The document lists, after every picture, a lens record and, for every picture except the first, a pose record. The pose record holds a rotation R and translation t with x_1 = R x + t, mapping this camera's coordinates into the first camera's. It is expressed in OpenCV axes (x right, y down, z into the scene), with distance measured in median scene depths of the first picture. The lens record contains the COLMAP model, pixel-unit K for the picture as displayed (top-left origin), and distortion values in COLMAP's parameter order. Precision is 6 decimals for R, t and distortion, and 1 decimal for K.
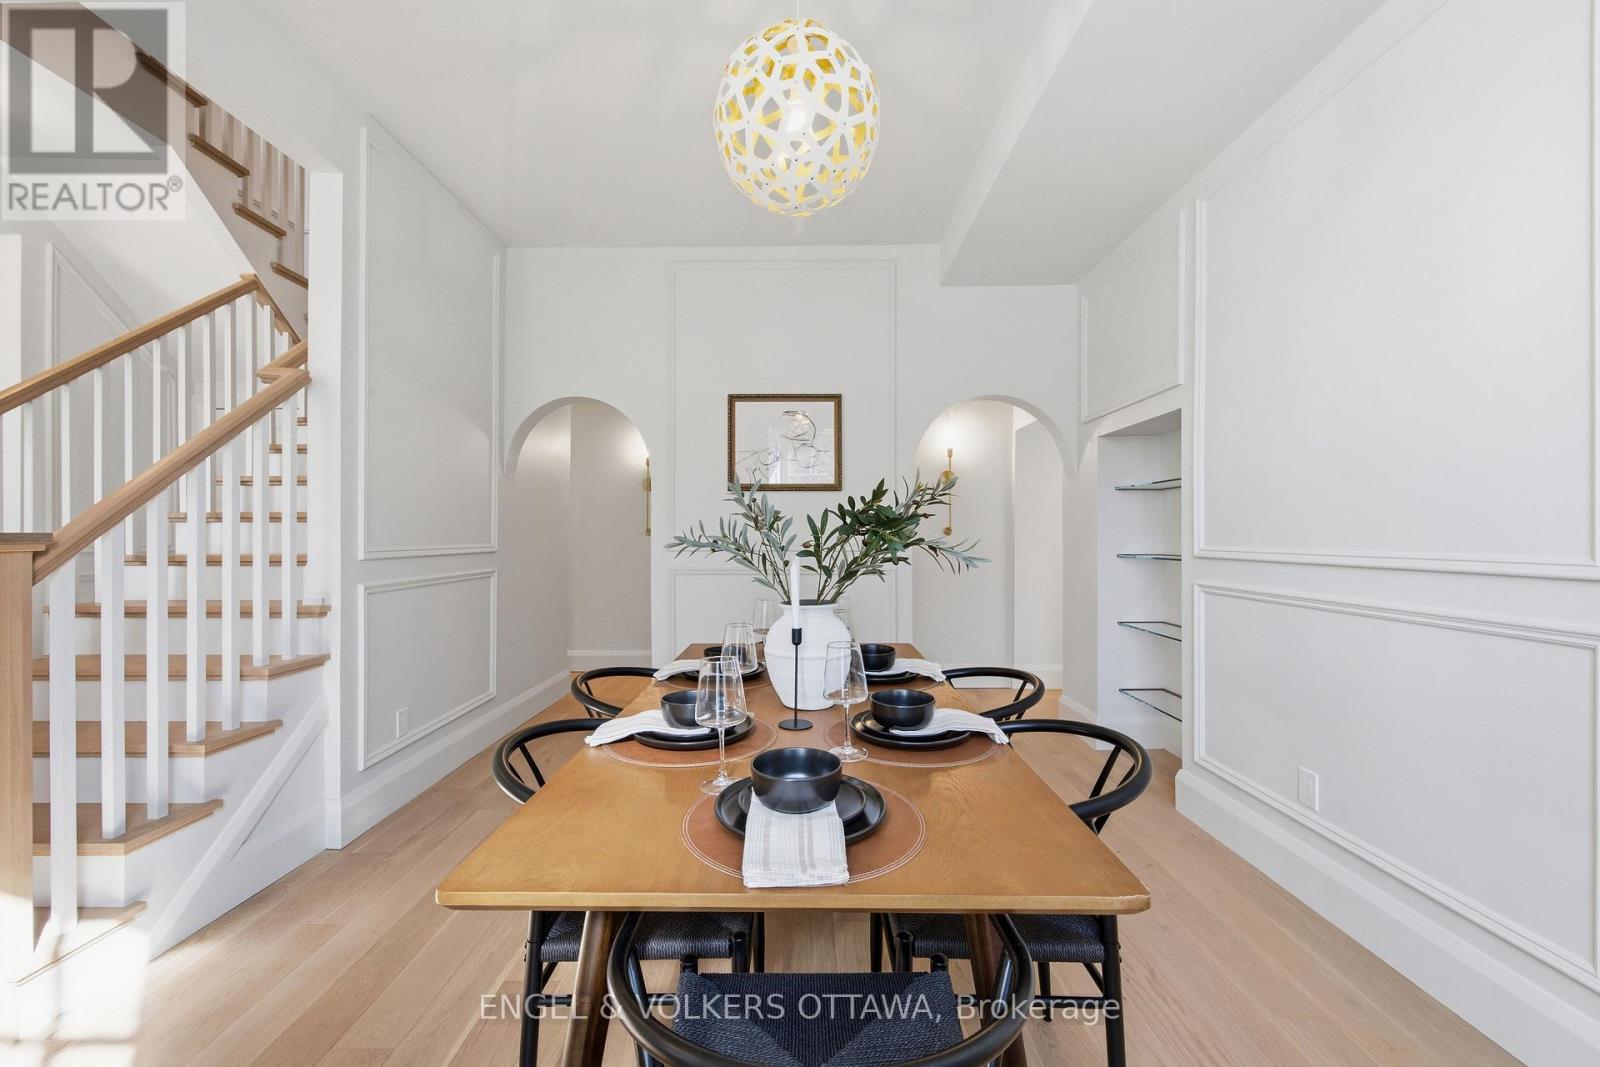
lens RADIAL K [[627.1, 0, 806.6], [0, 627.1, 534.1], [0, 0, 1]] dist [-0.000011, 0.000160]
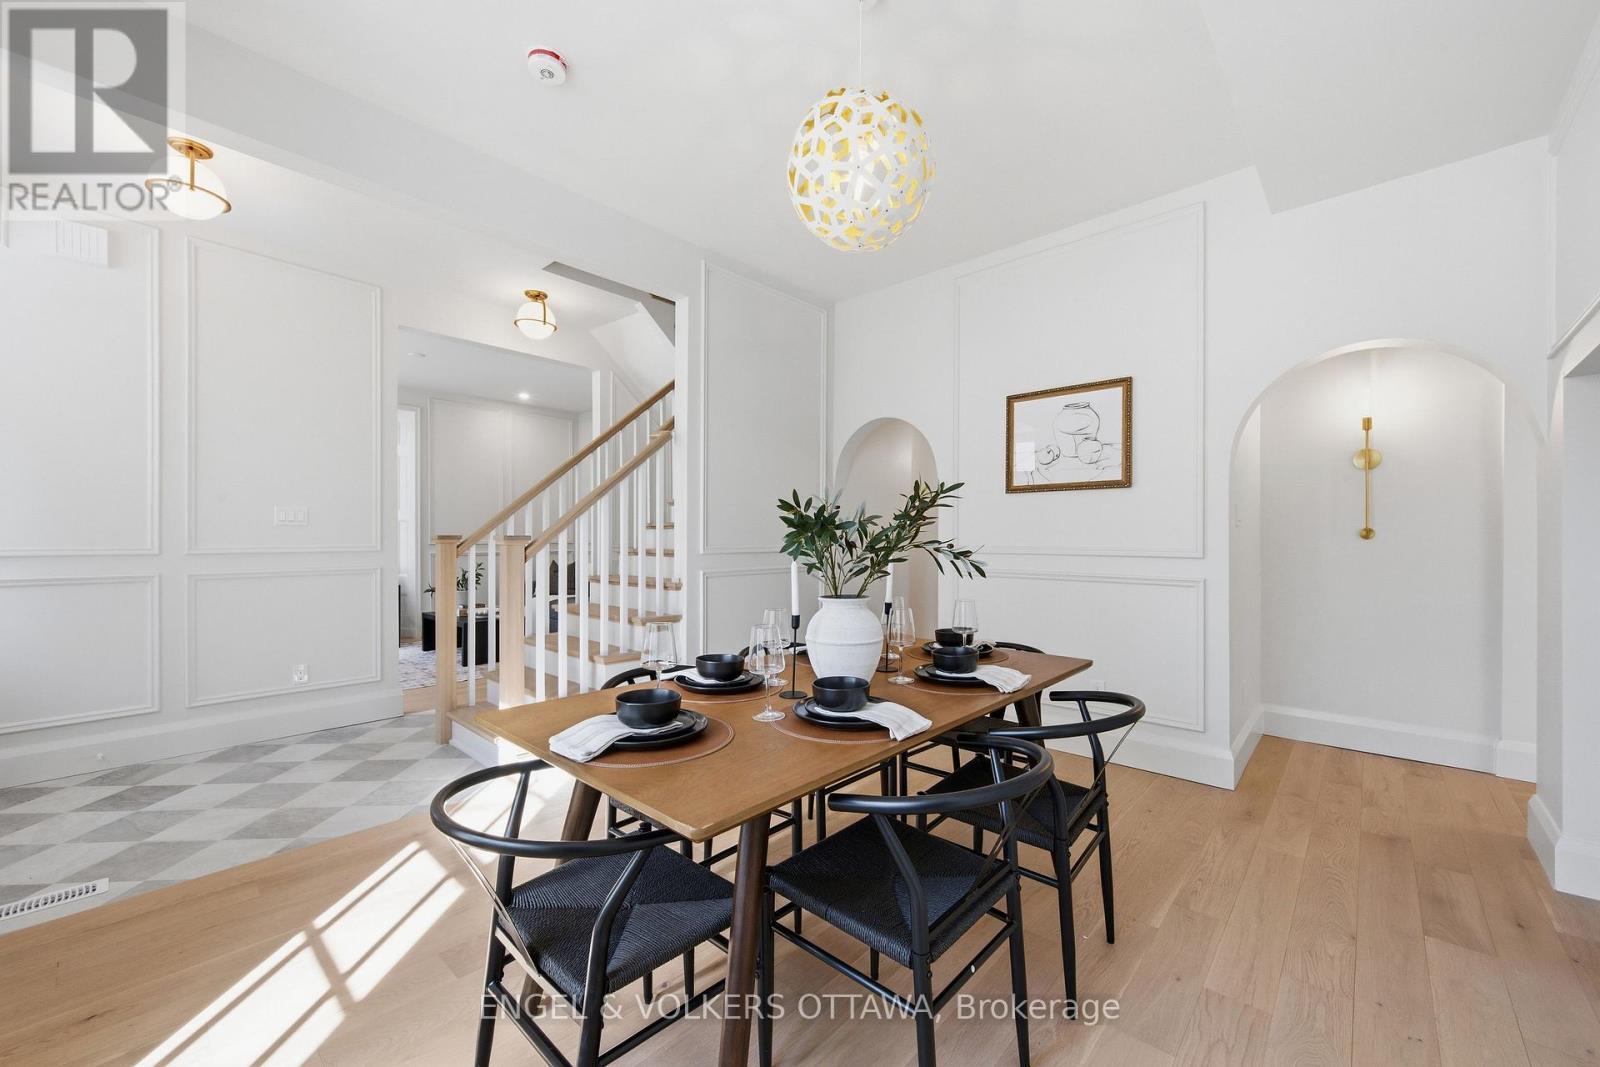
lens RADIAL K [[627.1, 0, 806.6], [0, 627.1, 534.1], [0, 0, 1]] dist [-0.000011, 0.000160]
pose [[0.731441, -0.000747, -0.681905, 0.473956], [-0.002457, 0.999990, -0.003731, 0.000122], [0.681900, 0.004404, 0.731432, 0.086312]]
